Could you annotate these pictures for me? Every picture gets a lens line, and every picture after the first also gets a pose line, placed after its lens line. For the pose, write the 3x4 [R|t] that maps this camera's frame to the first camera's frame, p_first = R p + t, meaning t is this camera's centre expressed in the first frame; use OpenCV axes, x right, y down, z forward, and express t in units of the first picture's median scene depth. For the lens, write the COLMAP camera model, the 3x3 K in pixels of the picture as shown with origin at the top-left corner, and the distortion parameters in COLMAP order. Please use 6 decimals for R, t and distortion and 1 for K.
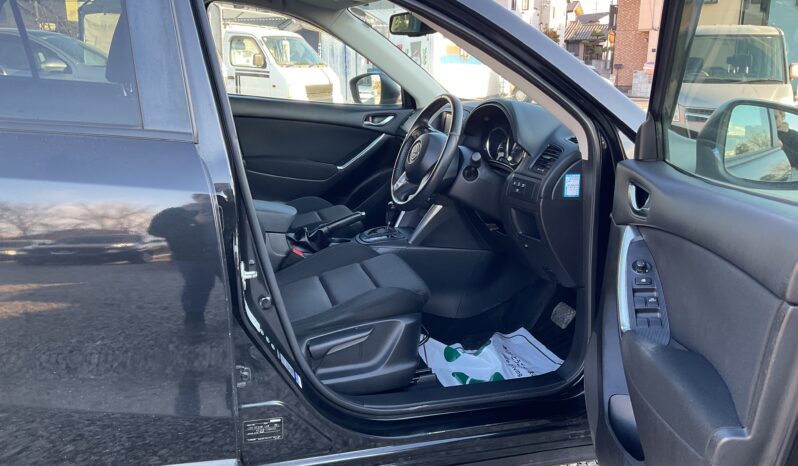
lens RADIAL K [[642.6, 0, 399.0], [0, 642.6, 233.0], [0, 0, 1]] dist [0.008001, 0.002403]
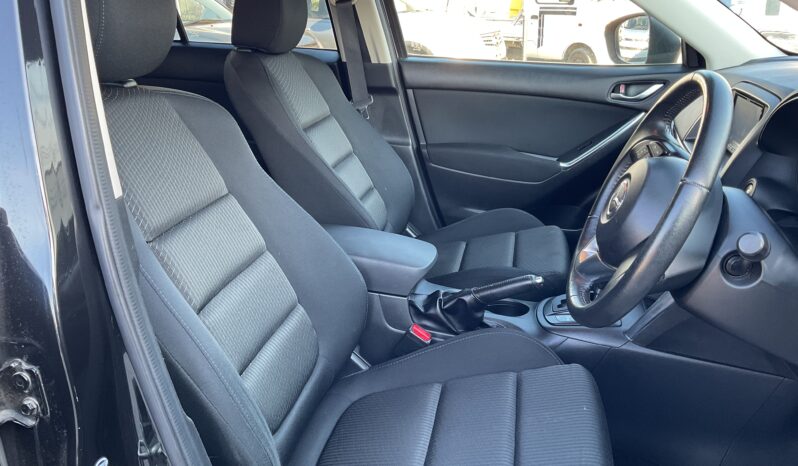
lens RADIAL K [[642.6, 0, 399.0], [0, 642.6, 233.0], [0, 0, 1]] dist [0.008001, 0.002403]
pose [[0.883819, 0.107786, -0.455244, 0.064900], [-0.065639, 0.992041, 0.107449, -0.091111], [0.463202, -0.065084, 0.883860, 0.334106]]
